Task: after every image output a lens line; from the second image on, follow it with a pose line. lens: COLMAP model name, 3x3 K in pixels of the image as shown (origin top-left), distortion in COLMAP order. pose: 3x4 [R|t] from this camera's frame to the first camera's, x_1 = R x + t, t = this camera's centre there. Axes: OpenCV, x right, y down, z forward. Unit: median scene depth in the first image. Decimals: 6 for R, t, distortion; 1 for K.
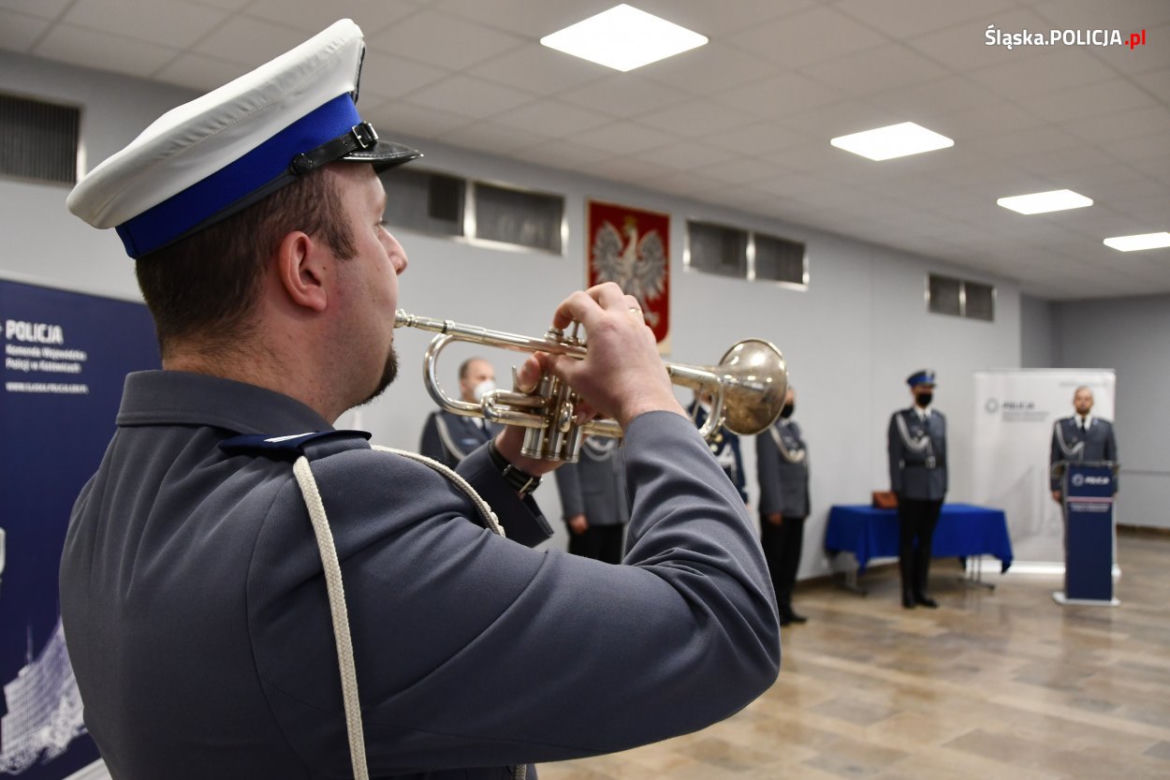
lens RADIAL K [[1067.3, 0, 527.7], [0, 1067.3, 418.5], [0, 0, 1]] dist [-0.116202, 0.018988]
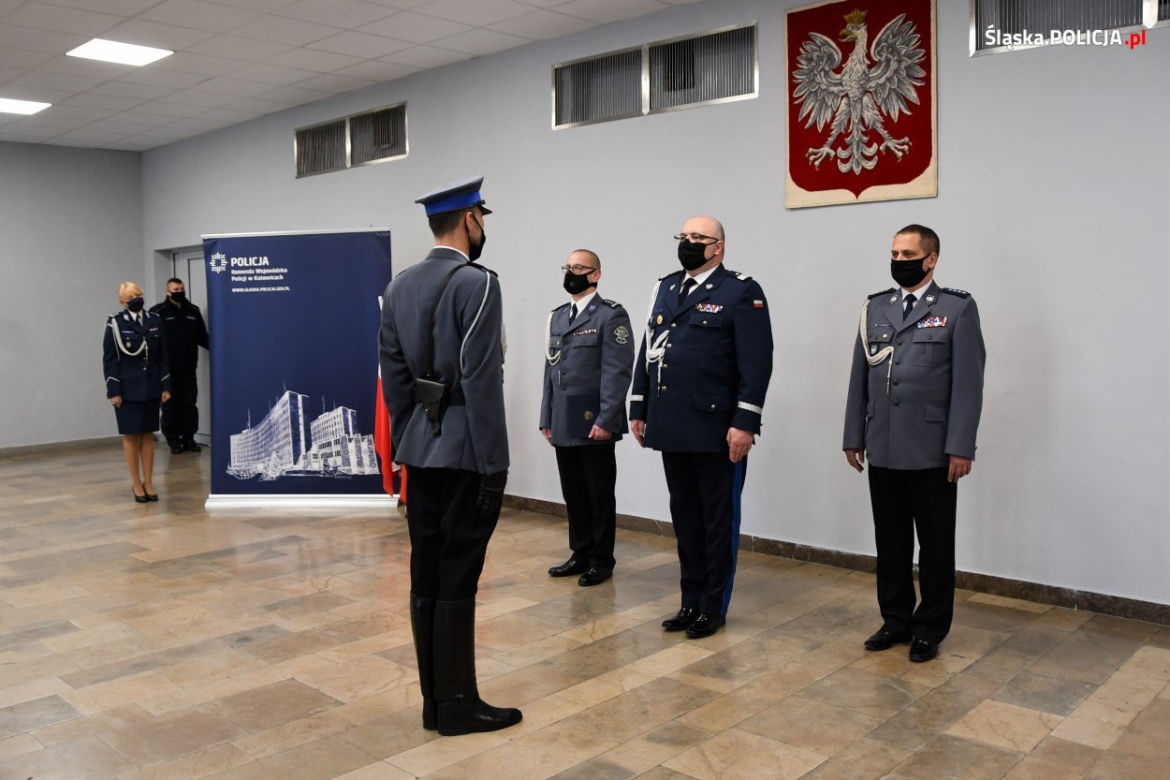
lens RADIAL K [[1067.3, 0, 527.7], [0, 1067.3, 418.5], [0, 0, 1]] dist [-0.116202, 0.018988]
pose [[0.036145, 0.099636, -0.994367, 1.514867], [0.012338, 0.994897, 0.100137, 0.018364], [0.999270, -0.015888, 0.034731, 1.408771]]
